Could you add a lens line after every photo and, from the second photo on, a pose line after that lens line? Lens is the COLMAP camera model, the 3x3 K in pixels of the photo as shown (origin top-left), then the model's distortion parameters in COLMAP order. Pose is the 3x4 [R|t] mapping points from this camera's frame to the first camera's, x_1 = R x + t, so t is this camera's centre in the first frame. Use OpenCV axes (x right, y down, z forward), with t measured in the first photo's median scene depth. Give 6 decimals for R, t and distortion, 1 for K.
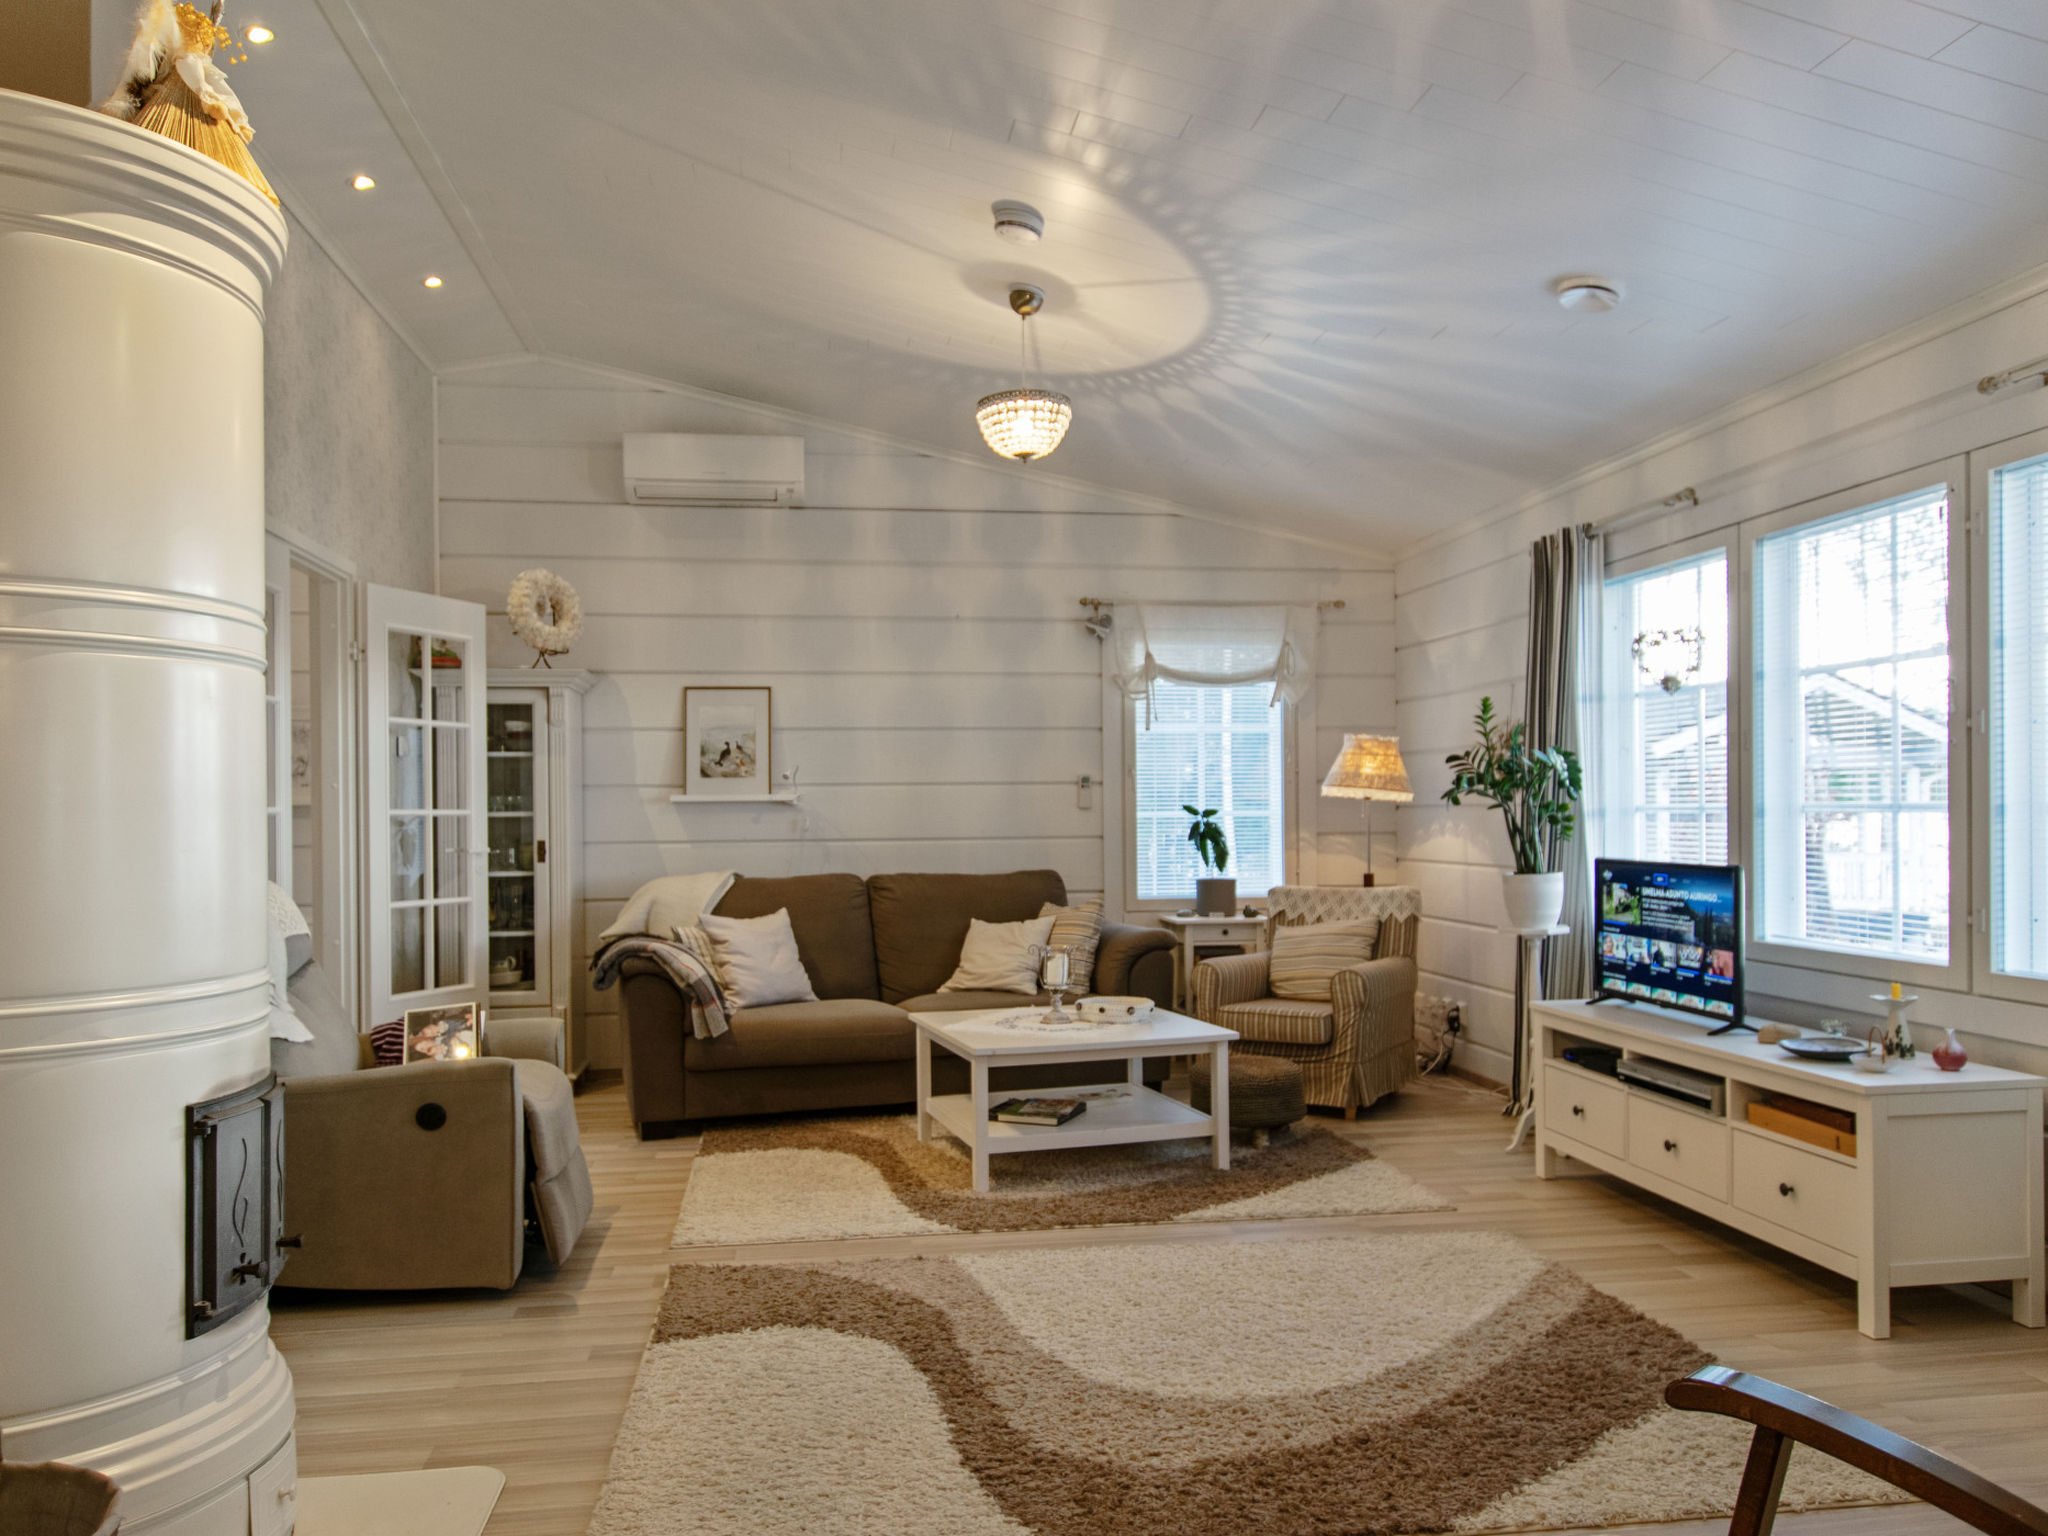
lens RADIAL K [[1369.4, 0, 1009.4], [0, 1369.4, 810.2], [0, 0, 1]] dist [-0.005079, 0.004211]
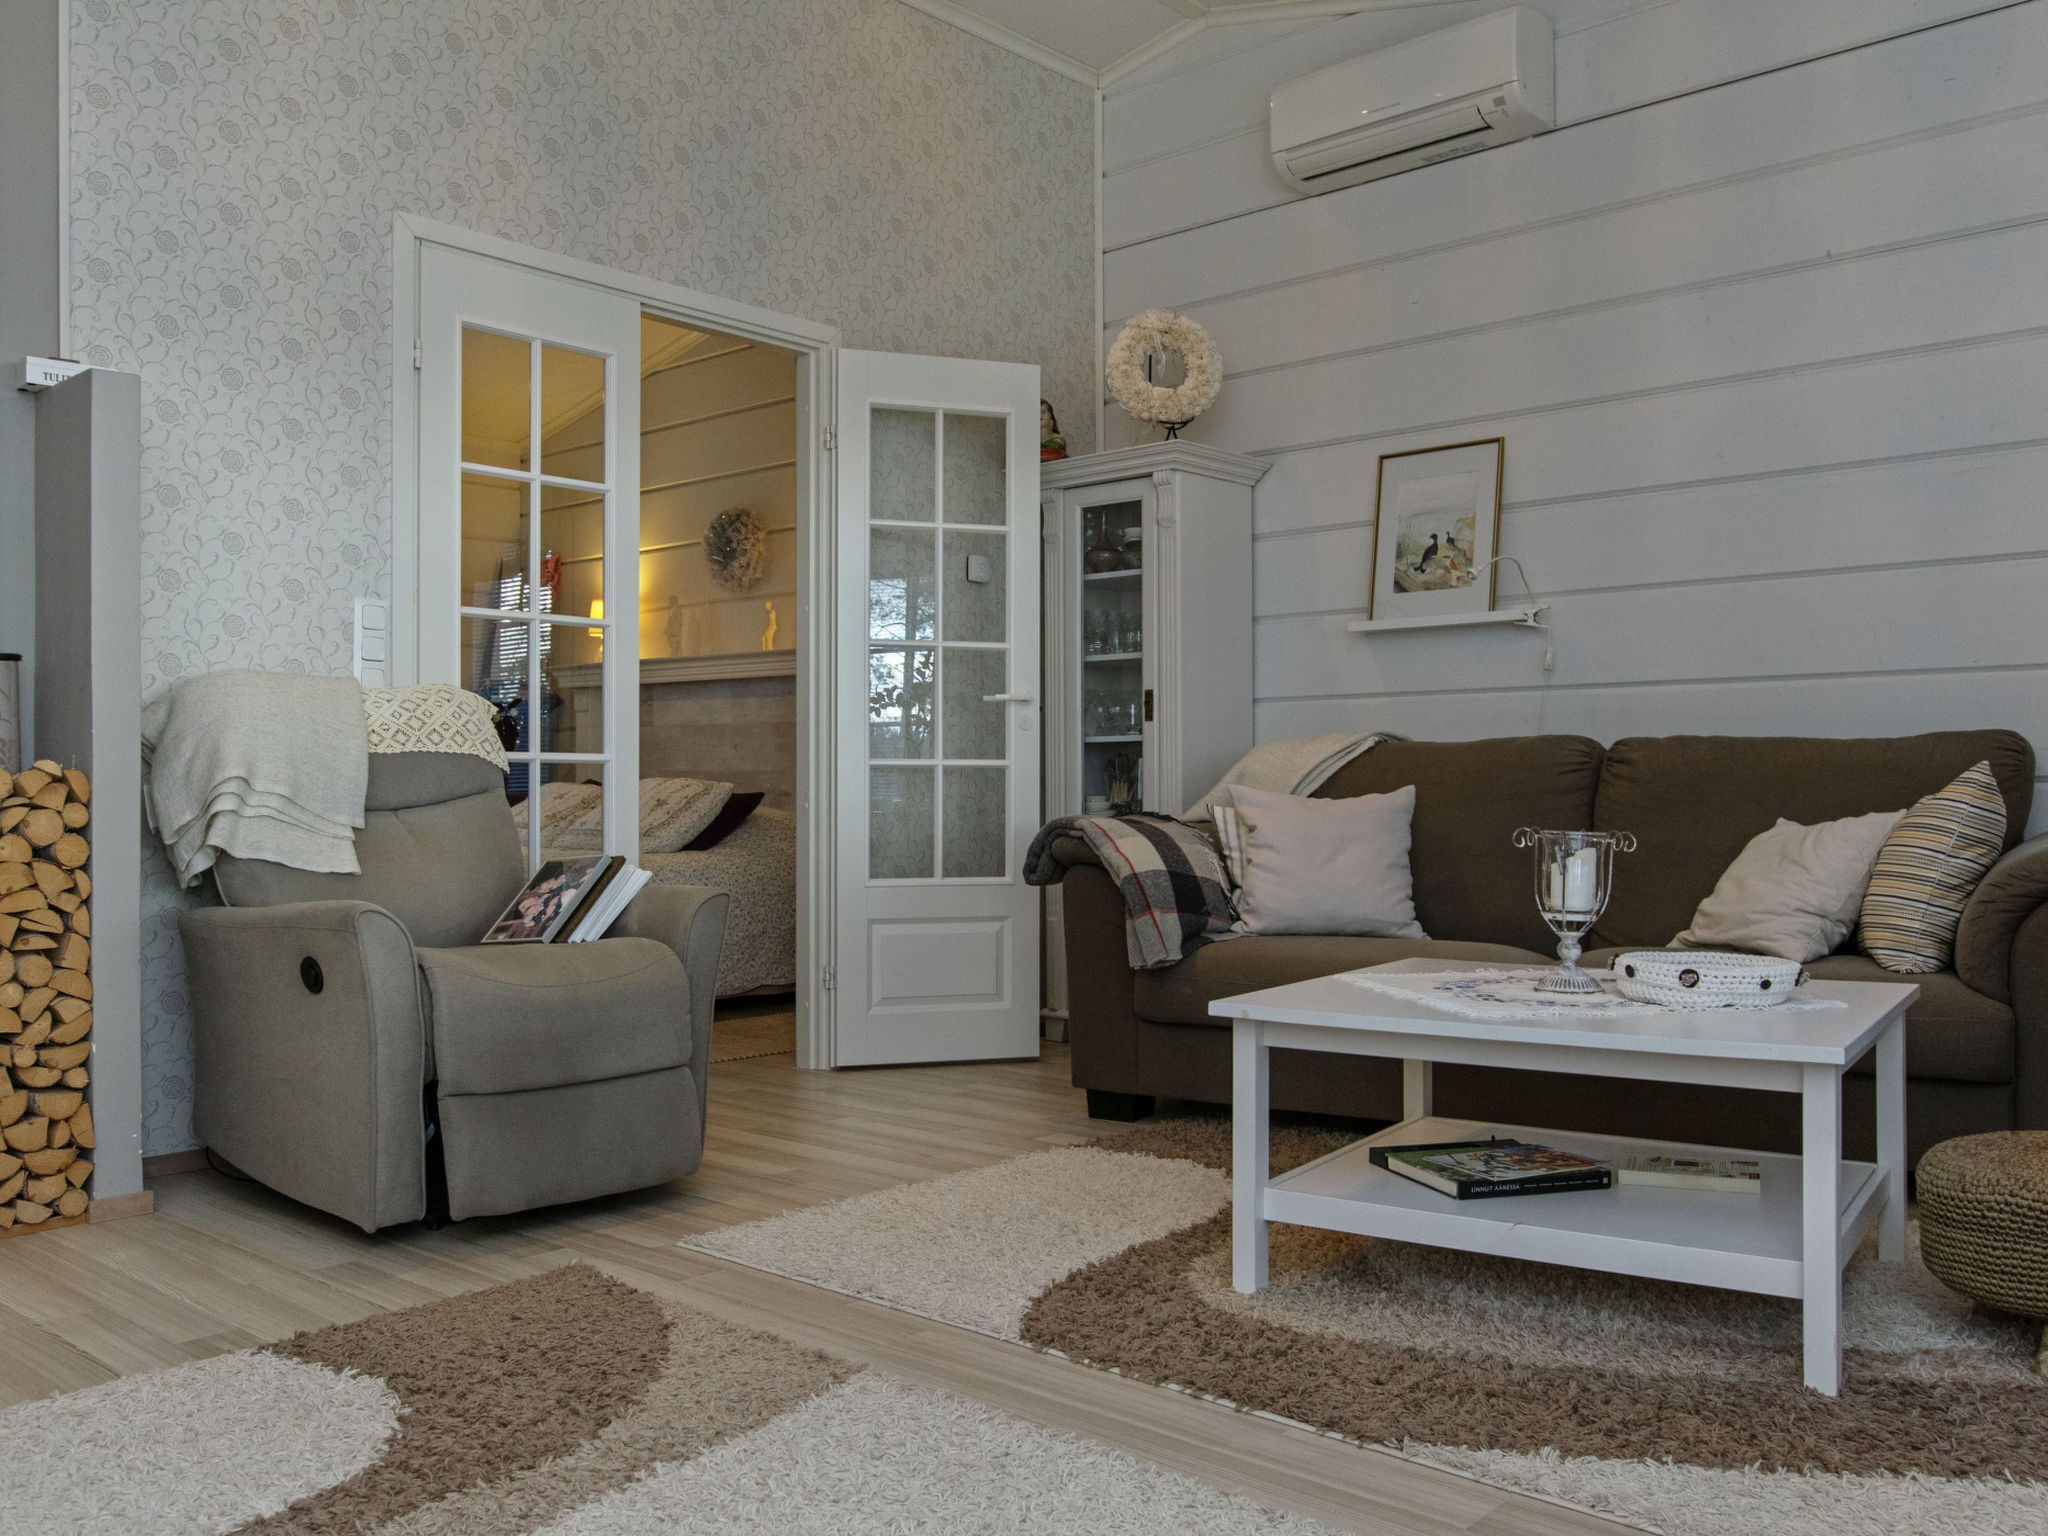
lens RADIAL K [[1680.6, 0, 1079.8], [0, 1680.6, 771.0], [0, 0, 1]] dist [0.002917, -0.011281]
pose [[0.657002, -0.000170, -0.753889, 0.325072], [-0.000103, 1.000000, -0.000316, 0.071621], [0.753889, 0.000285, 0.657002, 0.445041]]
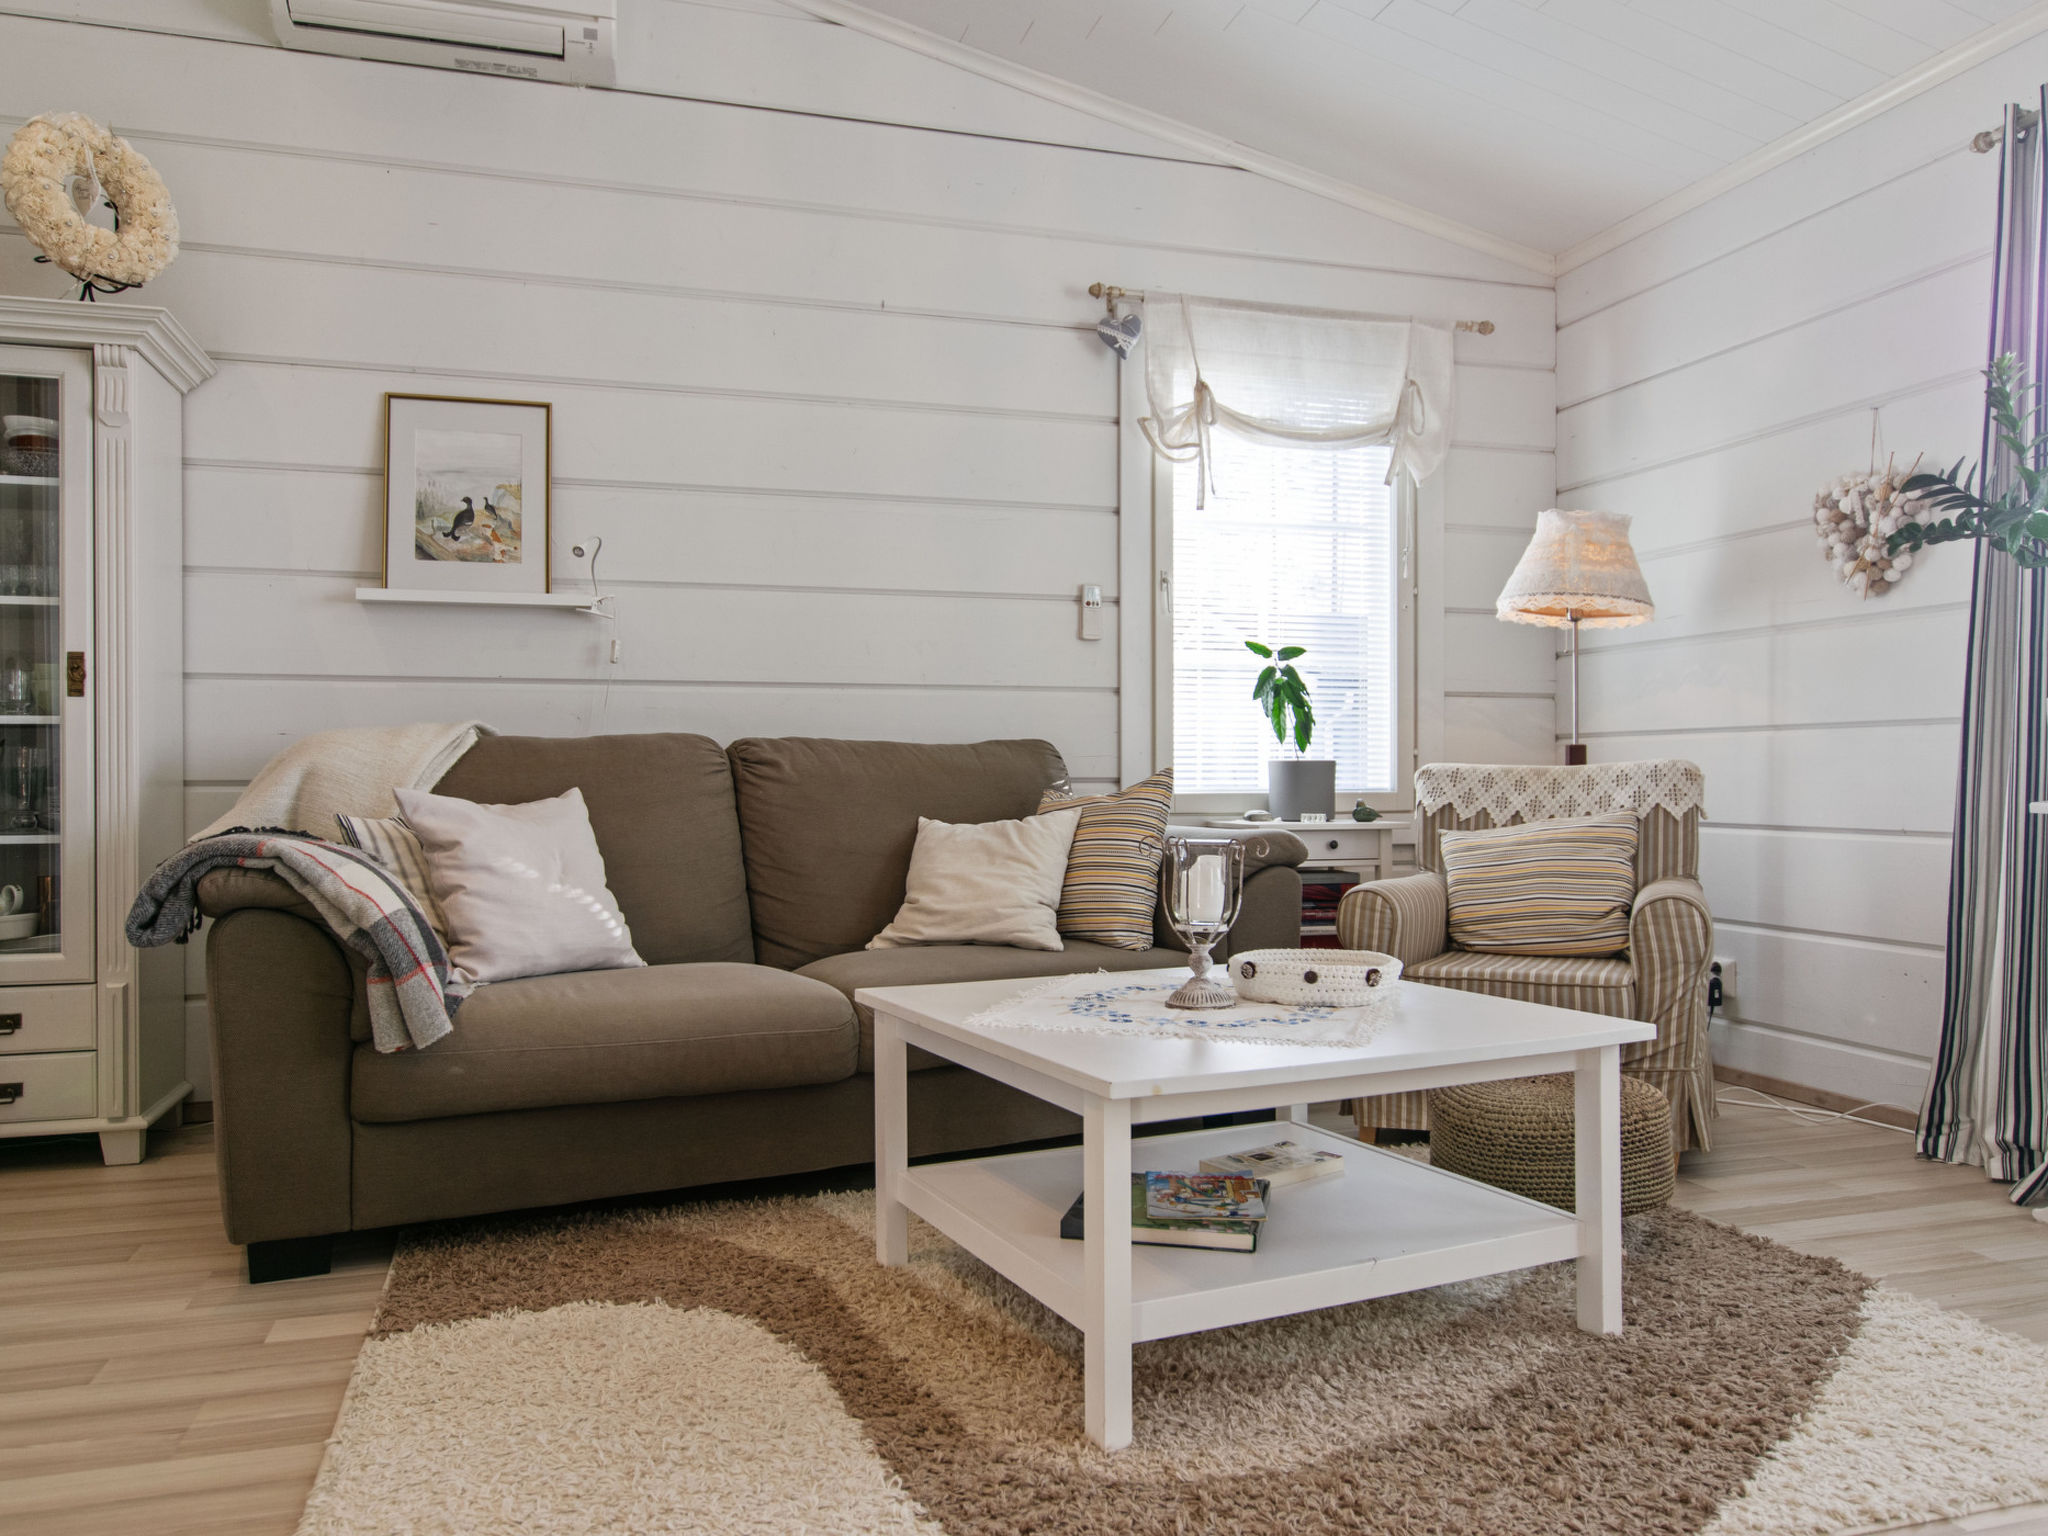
lens RADIAL K [[1434.8, 0, 996.0], [0, 1434.8, 774.9], [0, 0, 1]] dist [-0.003550, 0.001074]
pose [[0.990889, 0.006667, 0.134513, -0.088154], [-0.007119, 0.999971, 0.002878, 0.070047], [-0.134490, -0.003809, 0.990908, 0.485072]]
